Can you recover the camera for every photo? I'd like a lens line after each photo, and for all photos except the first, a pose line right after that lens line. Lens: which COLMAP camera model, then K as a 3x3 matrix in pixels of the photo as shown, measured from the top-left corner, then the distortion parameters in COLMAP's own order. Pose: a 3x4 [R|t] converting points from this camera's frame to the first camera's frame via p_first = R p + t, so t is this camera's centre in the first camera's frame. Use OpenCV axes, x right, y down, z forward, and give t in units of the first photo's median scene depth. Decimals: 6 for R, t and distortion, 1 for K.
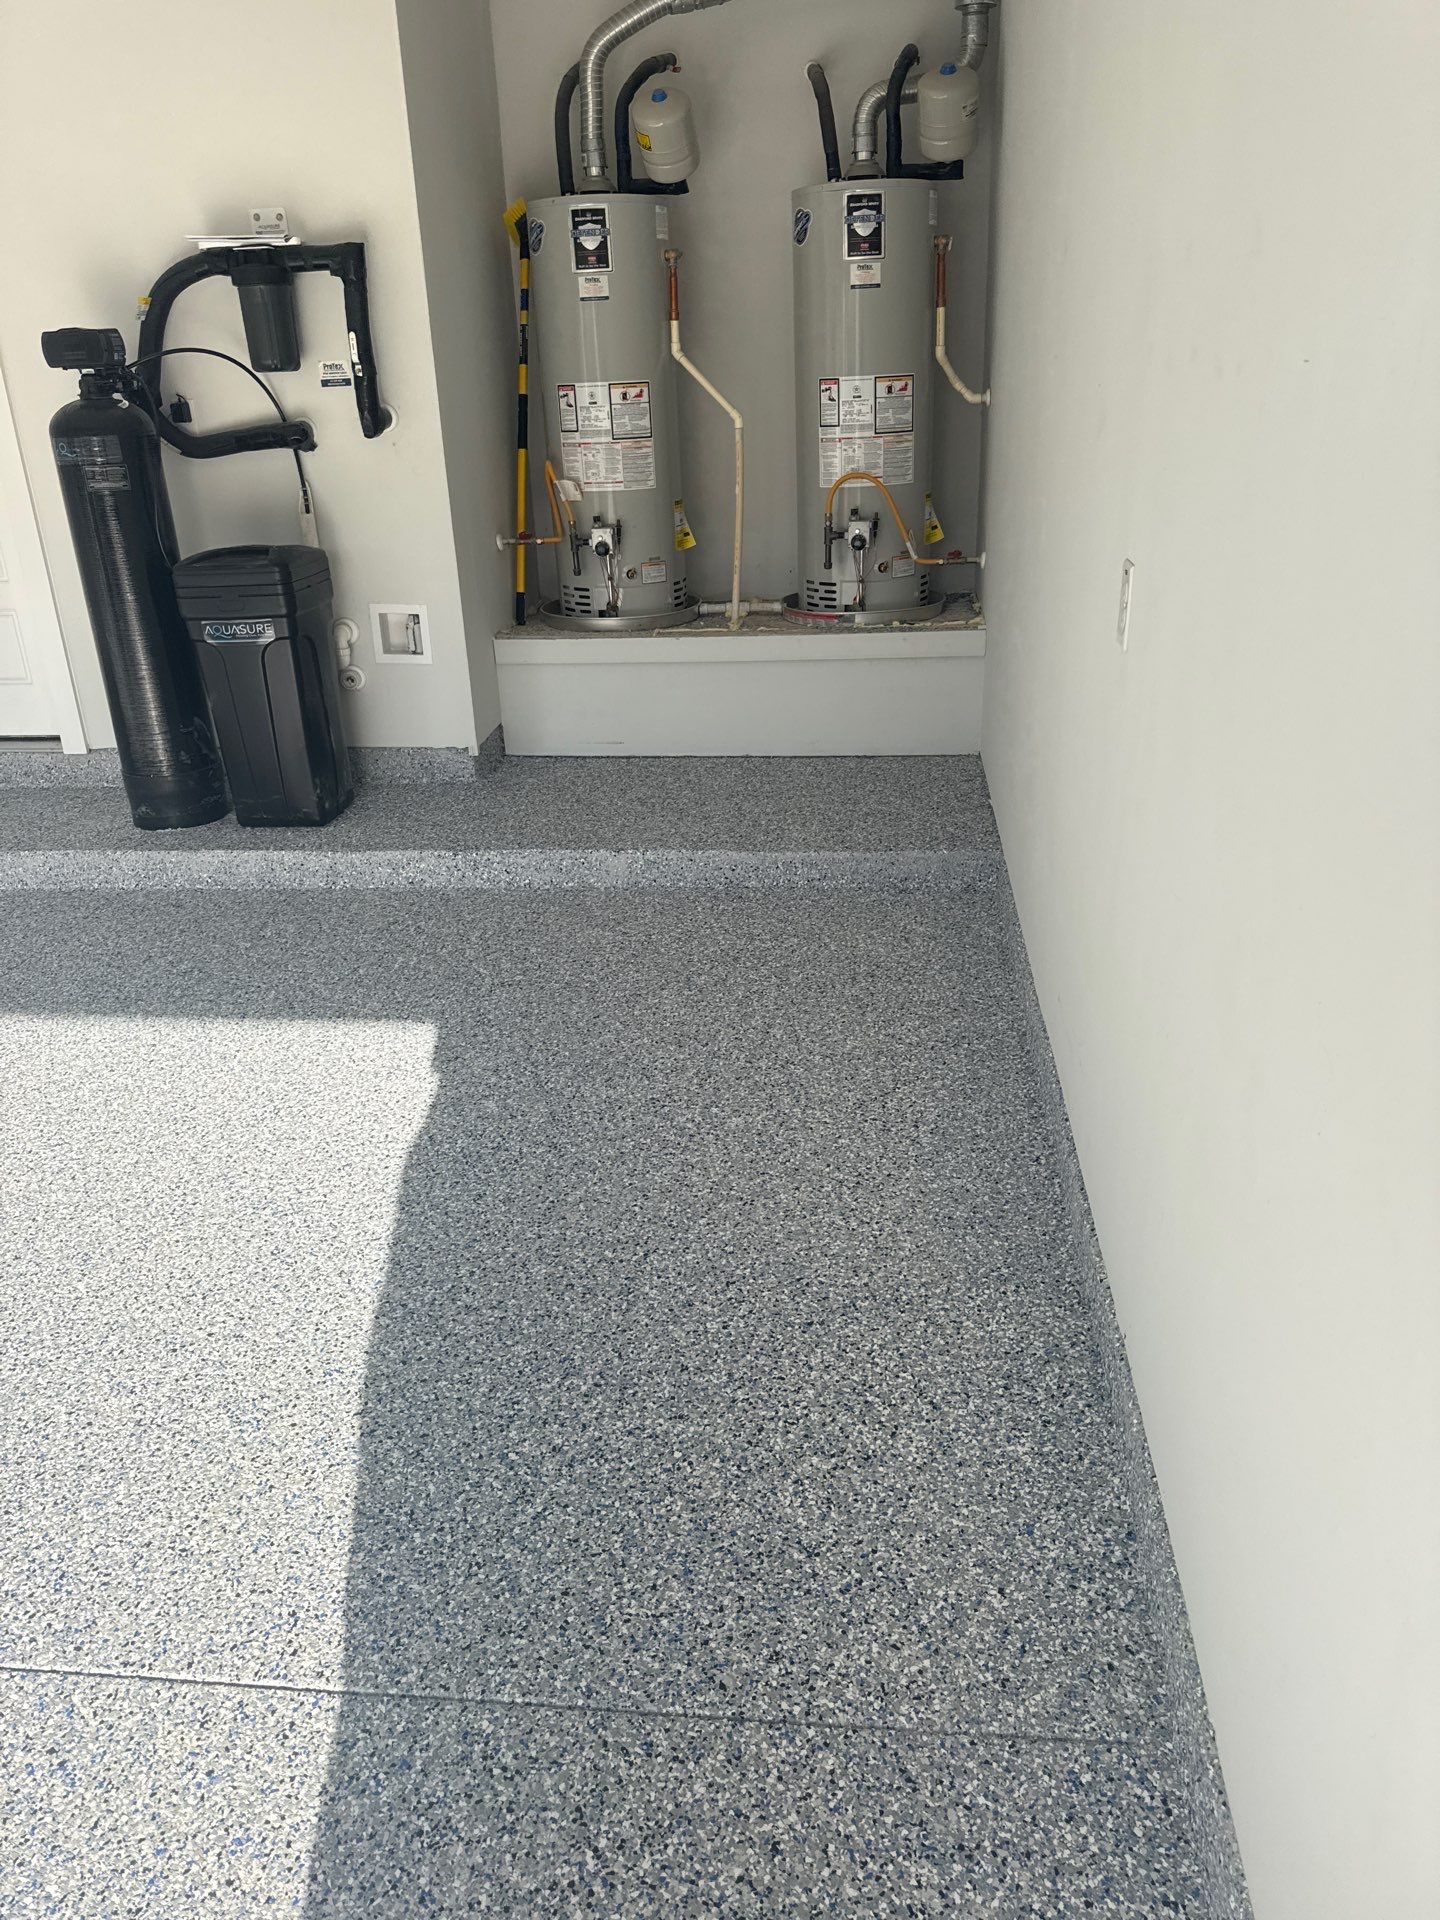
lens RADIAL K [[1362.8, 0, 722.1], [0, 1362.8, 947.8], [0, 0, 1]] dist [0.027657, -0.034400]
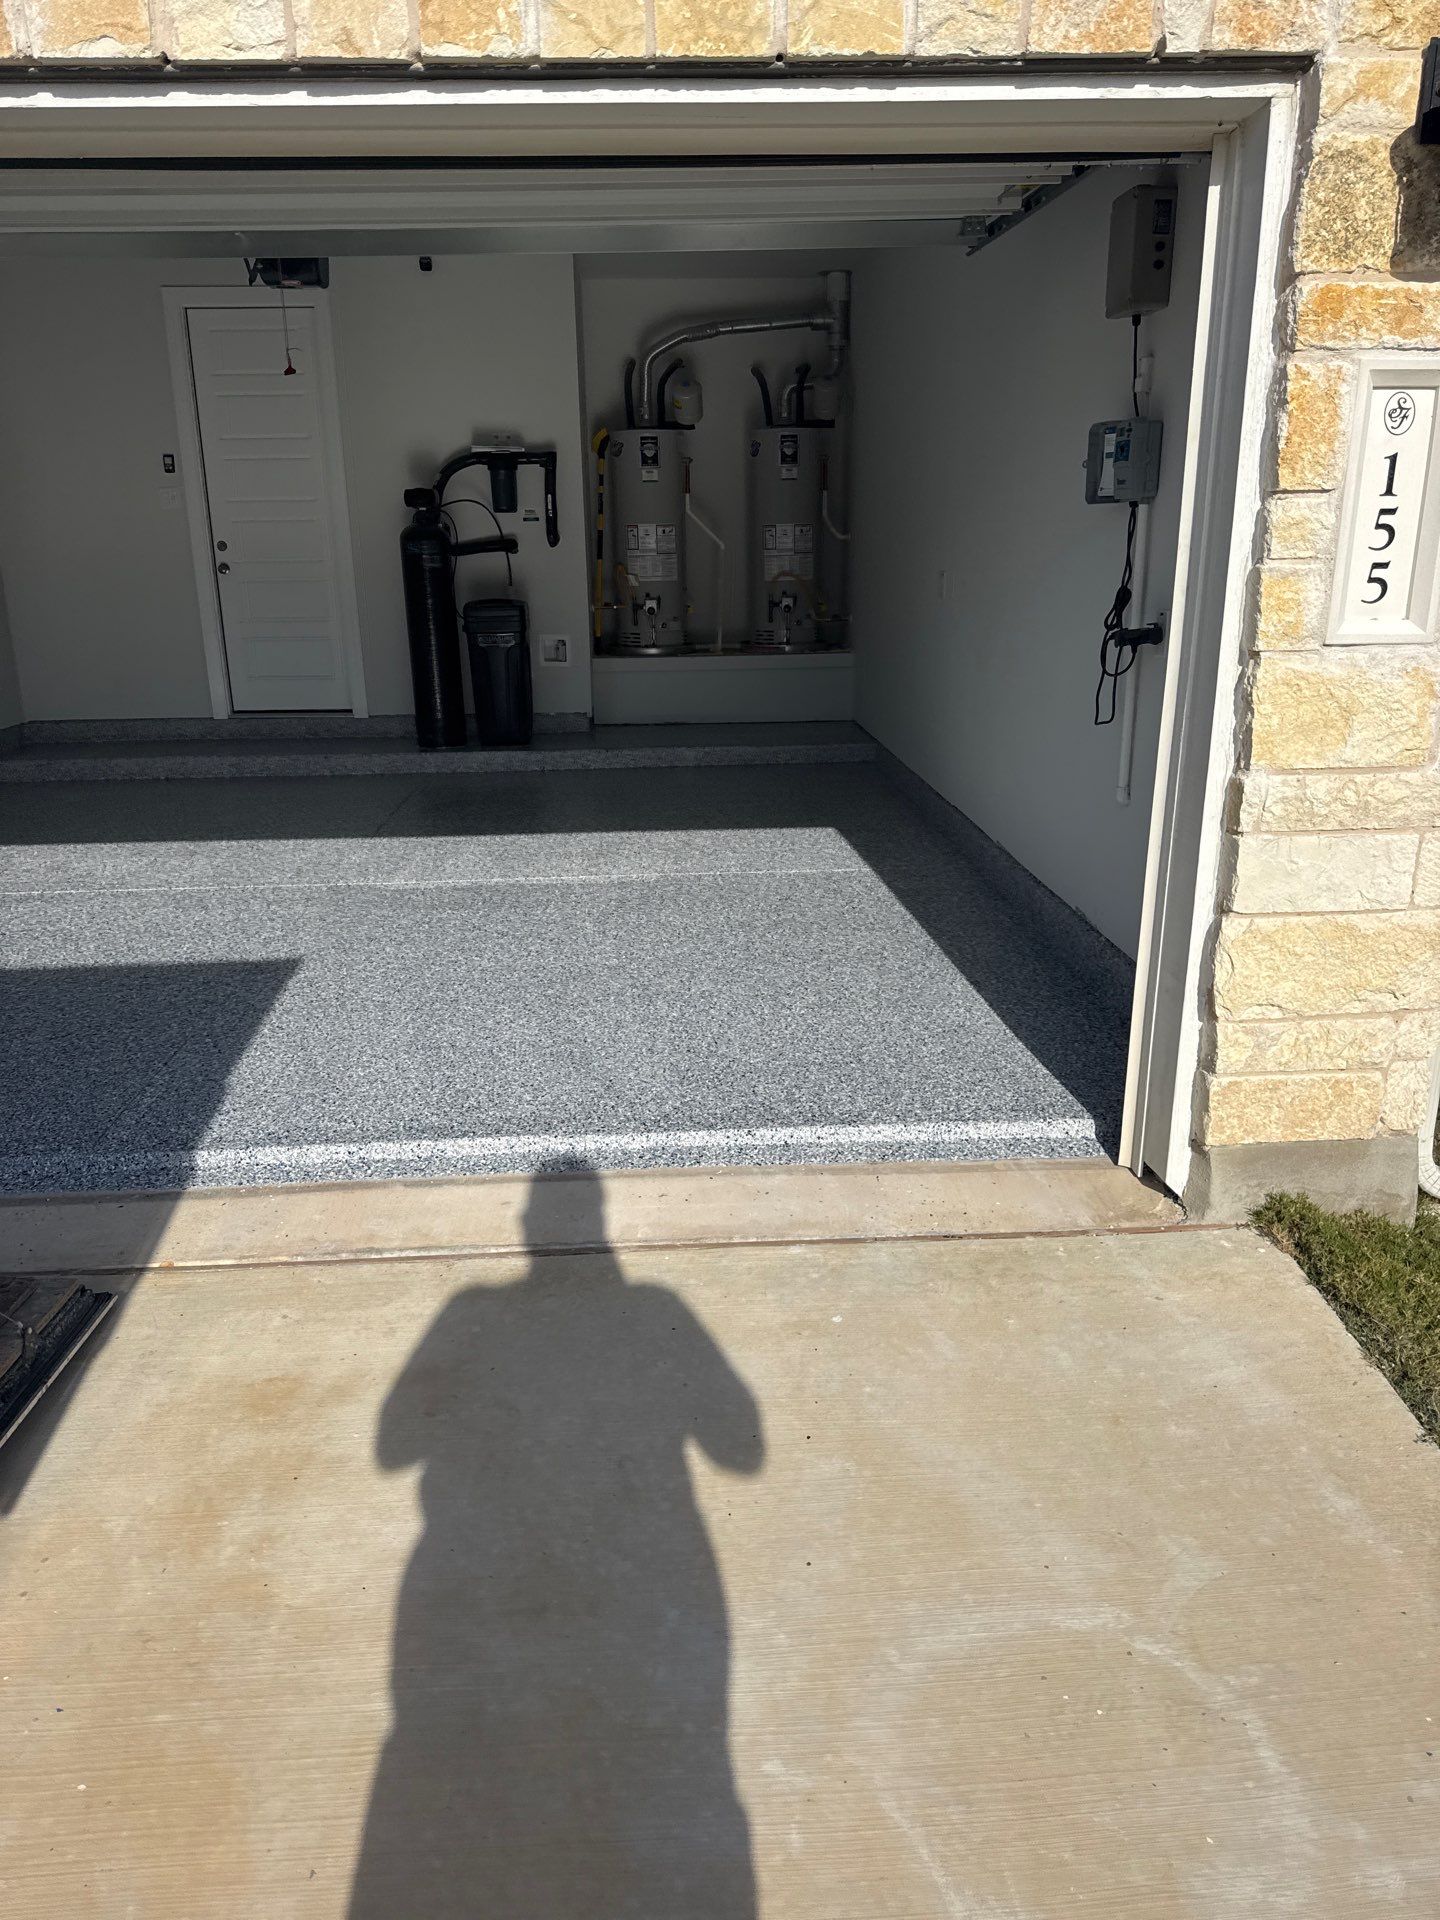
lens RADIAL K [[1362.8, 0, 709.0], [0, 1362.8, 984.1], [0, 0, 1]] dist [0.027657, -0.034400]
pose [[0.987484, -0.024980, 0.155727, -0.362571], [0.038429, 0.995728, -0.083955, 0.435855], [-0.152965, 0.088889, 0.984226, -0.930088]]
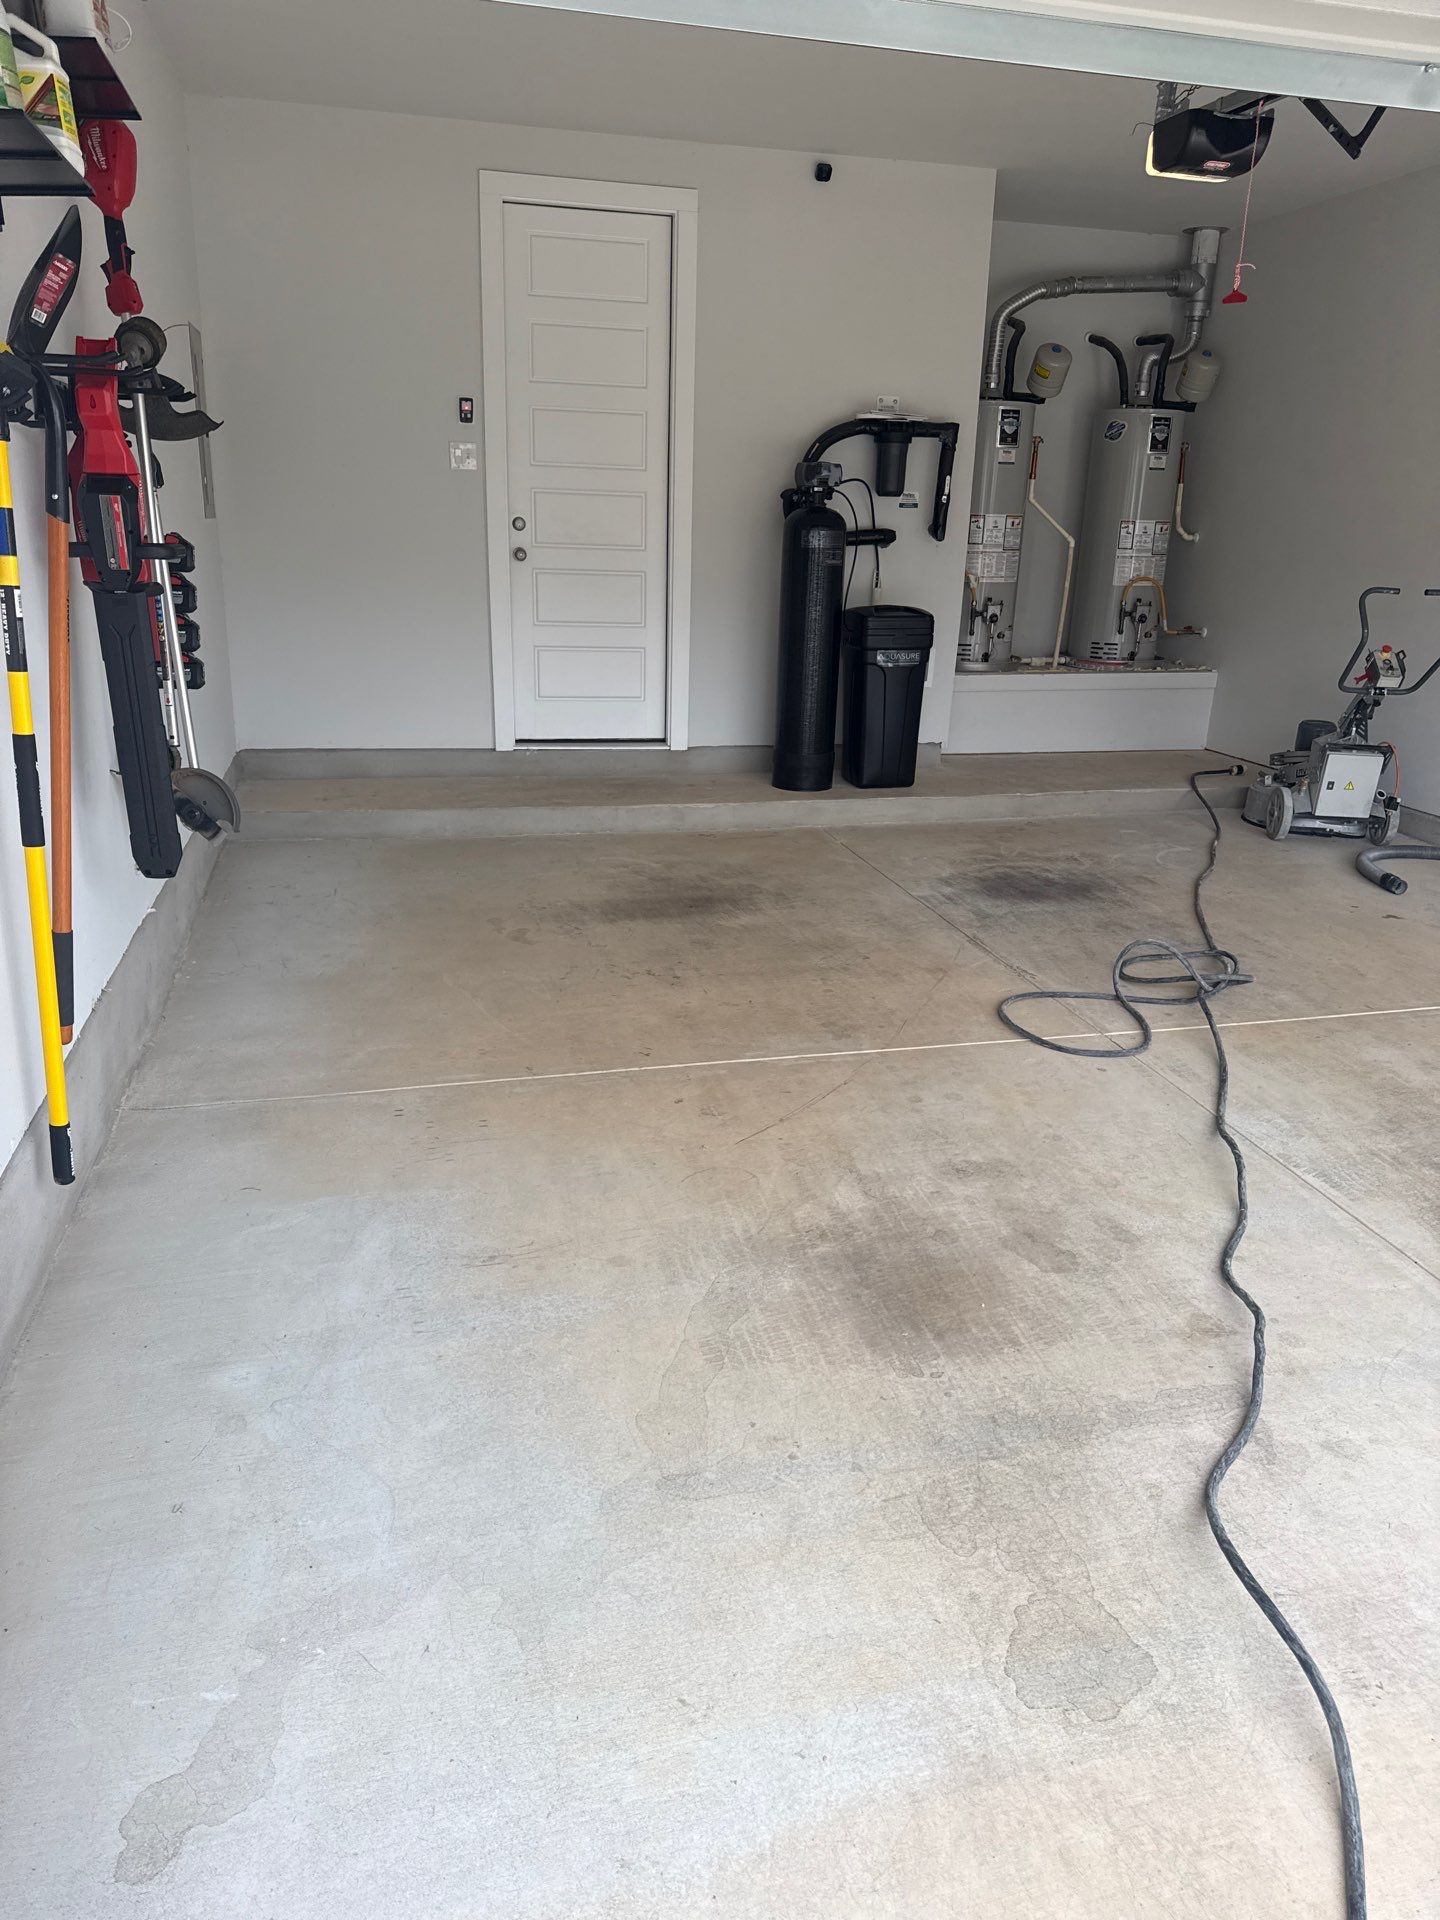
lens RADIAL K [[1362.8, 0, 724.3], [0, 1362.8, 959.8], [0, 0, 1]] dist [0.027657, -0.034400]
pose [[0.932320, -0.052646, 0.357783, -1.103302], [0.081099, 0.994586, -0.064980, 0.196934], [-0.352425, 0.089598, 0.931541, -0.351056]]
